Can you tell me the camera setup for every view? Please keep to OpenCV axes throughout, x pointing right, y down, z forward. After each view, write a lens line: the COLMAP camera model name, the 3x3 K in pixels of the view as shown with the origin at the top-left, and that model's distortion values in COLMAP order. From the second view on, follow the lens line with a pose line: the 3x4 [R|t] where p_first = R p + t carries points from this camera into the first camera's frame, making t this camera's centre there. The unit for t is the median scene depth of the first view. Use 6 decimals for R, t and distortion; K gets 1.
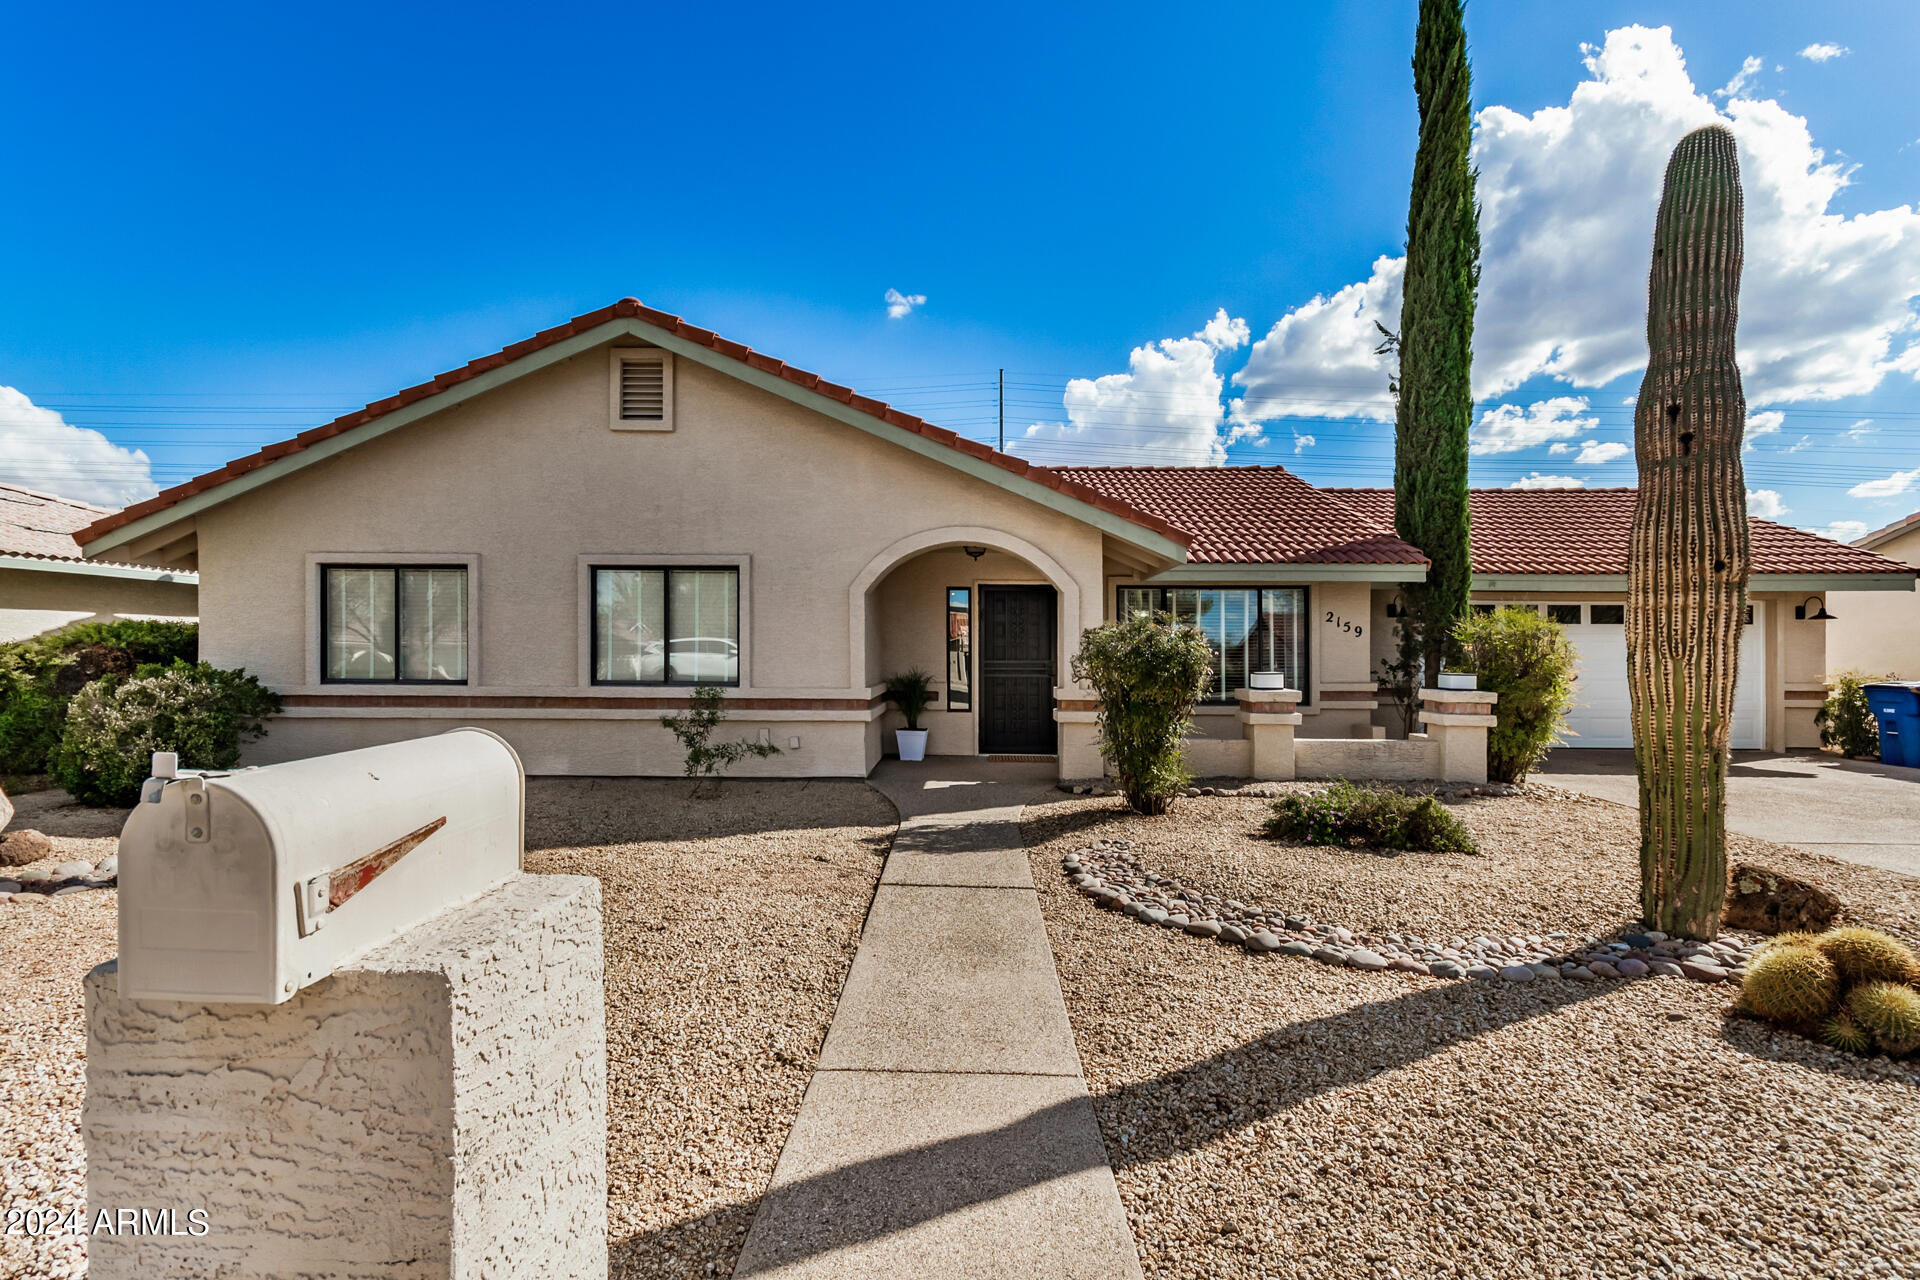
lens RADIAL K [[887.7, 0, 960.0], [0, 887.7, 640.0], [0, 0, 1]] dist [-0.001453, 0.000010]
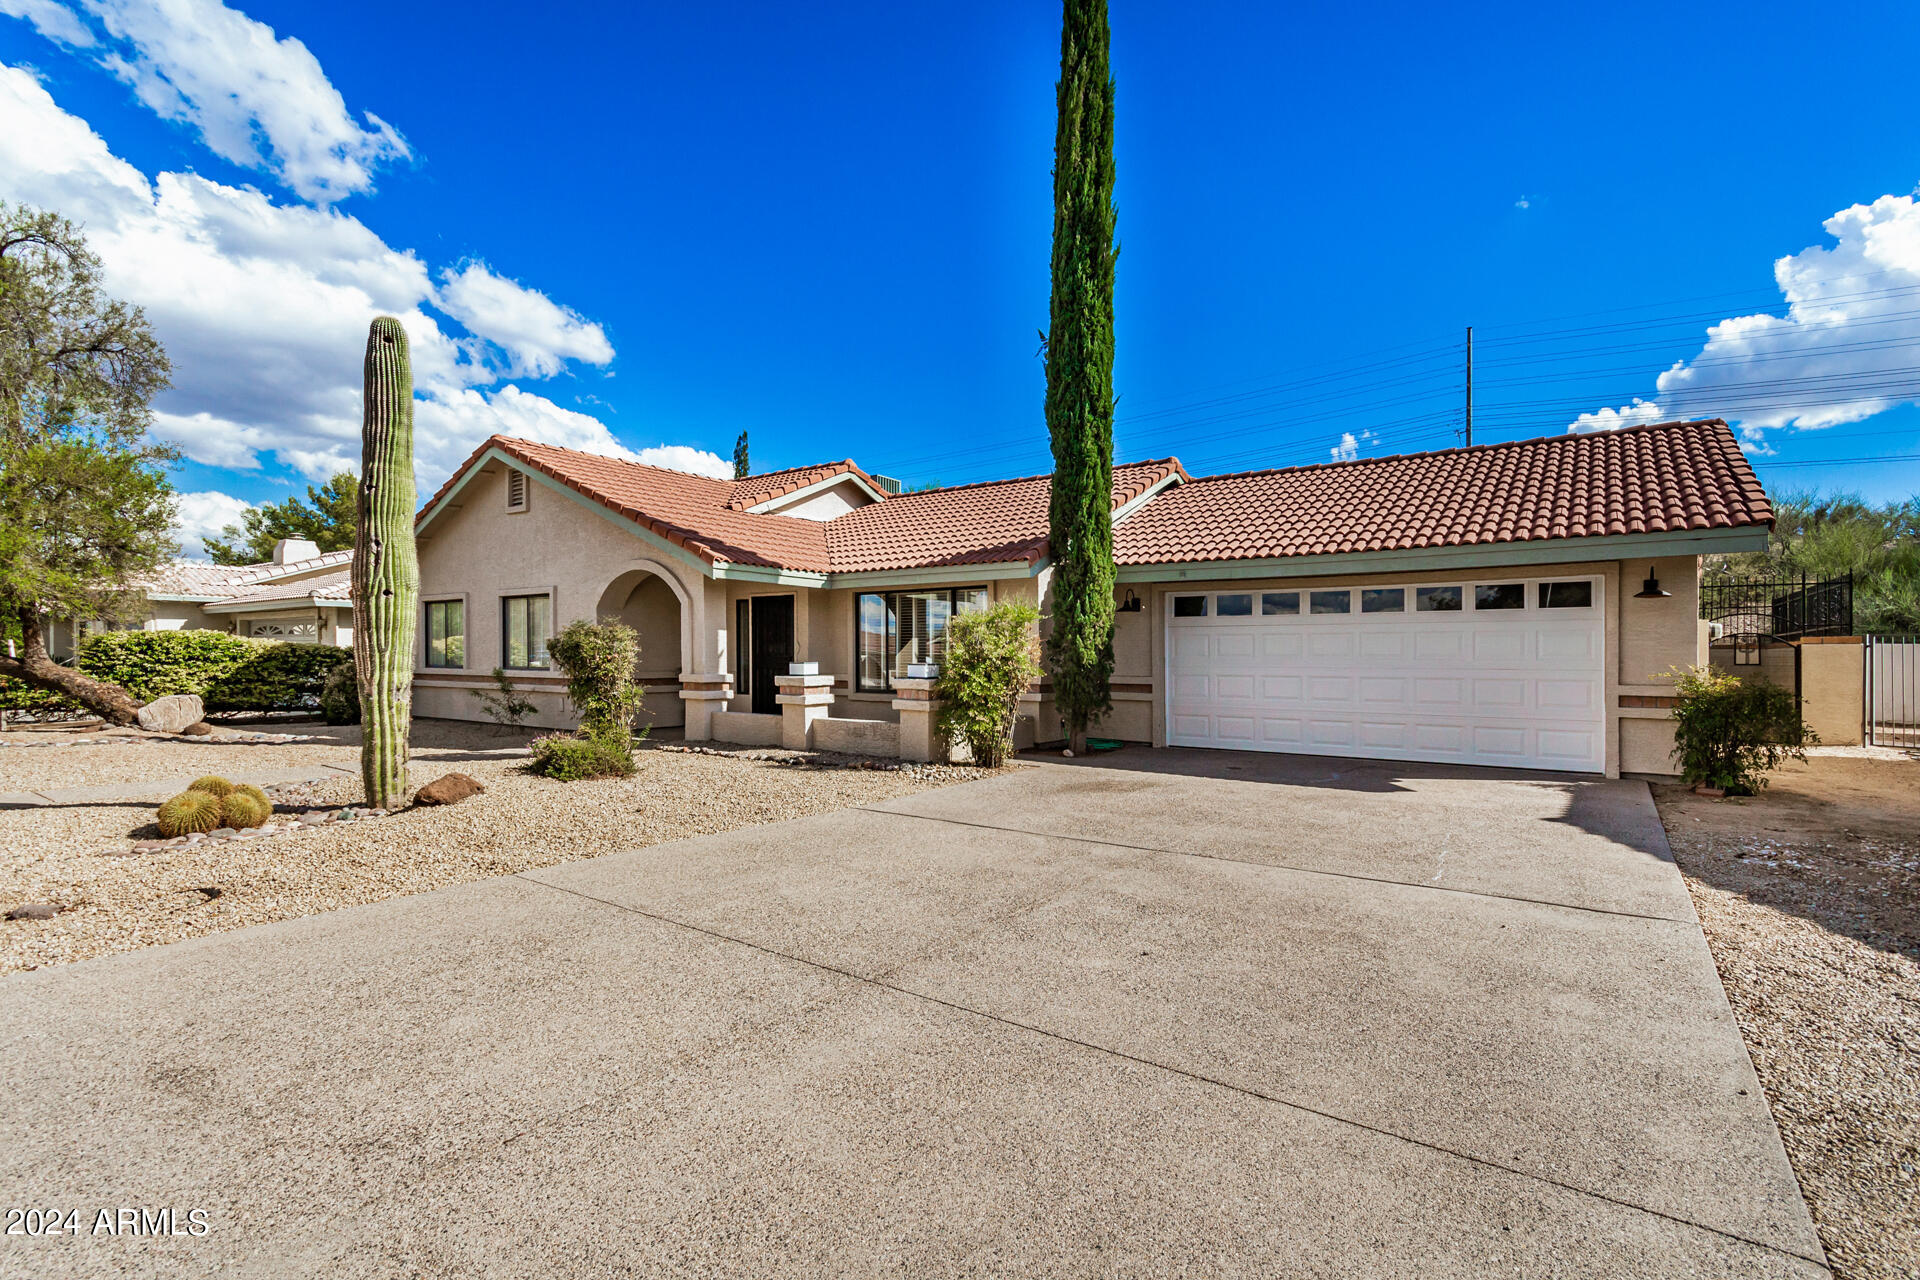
lens RADIAL K [[850.2, 0, 960.0], [0, 850.2, 640.0], [0, 0, 1]] dist [-0.000535, -0.000018]
pose [[0.836135, -0.012756, -0.548375, 0.979288], [0.012855, 0.999911, -0.003658, 0.010251], [0.548372, -0.003991, 0.836225, 0.118829]]
